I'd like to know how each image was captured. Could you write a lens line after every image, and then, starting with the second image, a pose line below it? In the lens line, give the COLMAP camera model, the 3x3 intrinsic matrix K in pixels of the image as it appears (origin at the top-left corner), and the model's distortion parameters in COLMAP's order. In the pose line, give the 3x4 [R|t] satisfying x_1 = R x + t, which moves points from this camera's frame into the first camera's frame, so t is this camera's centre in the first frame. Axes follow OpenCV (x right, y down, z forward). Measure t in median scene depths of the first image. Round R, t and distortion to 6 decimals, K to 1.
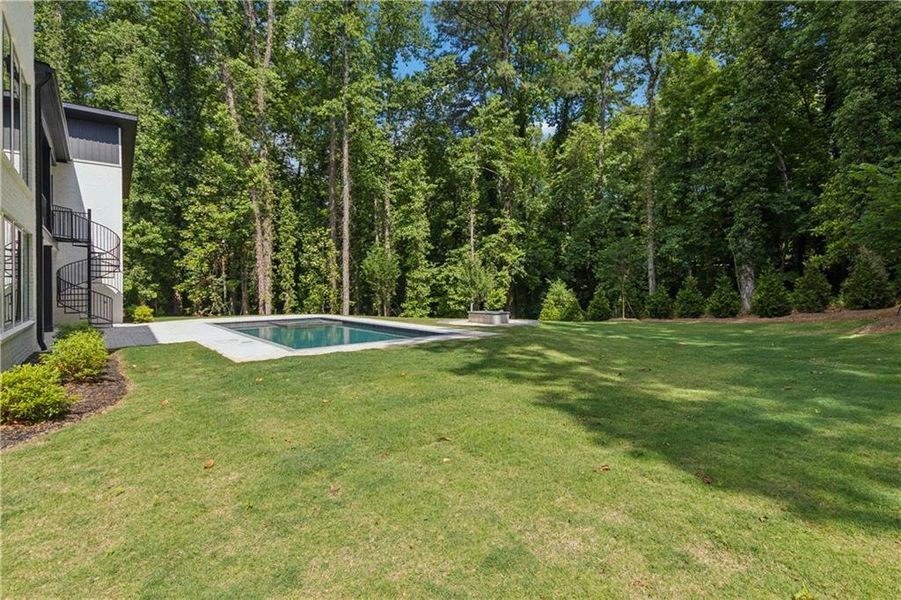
lens RADIAL K [[419.5, 0, 460.1], [0, 419.5, 304.0], [0, 0, 1]] dist [0.021796, -0.012702]
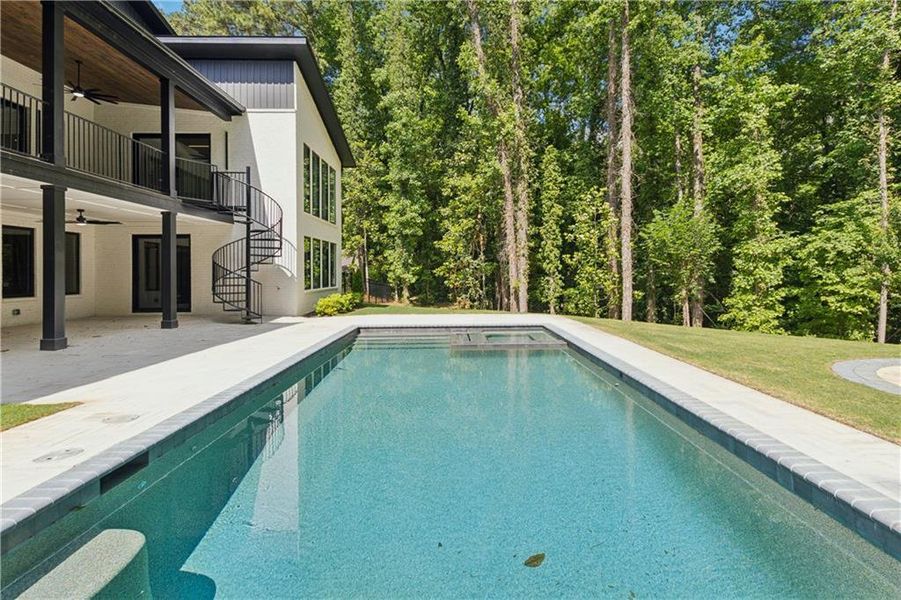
lens RADIAL K [[450.3, 0, 459.0], [0, 450.3, 259.4], [0, 0, 1]] dist [0.020358, -0.000840]
pose [[0.780680, -0.017398, -0.624688, -0.030522], [-0.024541, 0.997988, -0.058463, -0.008554], [0.624448, 0.060972, 0.778683, 0.266045]]
